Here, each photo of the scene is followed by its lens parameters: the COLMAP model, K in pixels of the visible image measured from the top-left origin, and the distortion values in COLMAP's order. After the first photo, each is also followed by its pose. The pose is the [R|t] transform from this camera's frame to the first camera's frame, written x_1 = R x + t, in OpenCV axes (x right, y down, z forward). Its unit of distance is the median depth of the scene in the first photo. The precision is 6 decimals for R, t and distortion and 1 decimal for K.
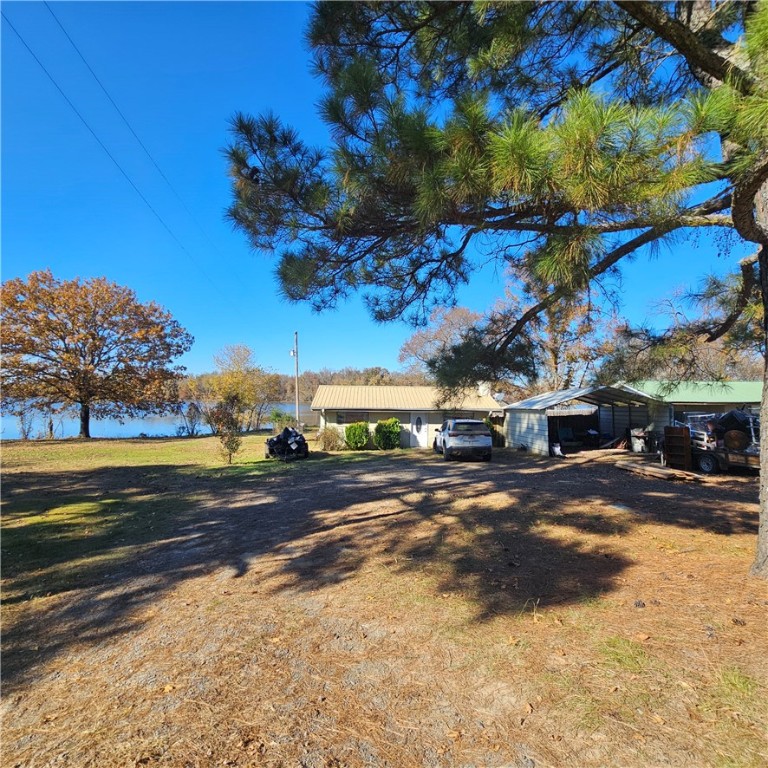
lens RADIAL K [[415.6, 0, 386.7], [0, 415.6, 384.0], [0, 0, 1]] dist [-0.001662, 0.000205]
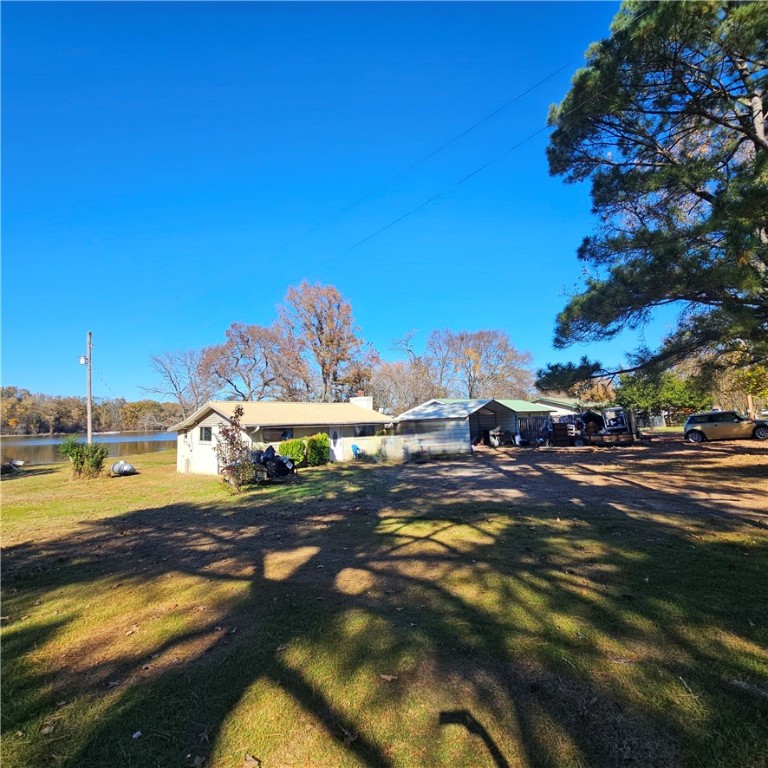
lens RADIAL K [[416.5, 0, 386.9], [0, 416.5, 382.4], [0, 0, 1]] dist [-0.000377, -0.000391]
pose [[0.730910, 0.035295, 0.681560, -0.912771], [0.008274, 0.998130, -0.060563, 0.038349], [-0.682424, 0.049906, 0.729251, 0.272835]]
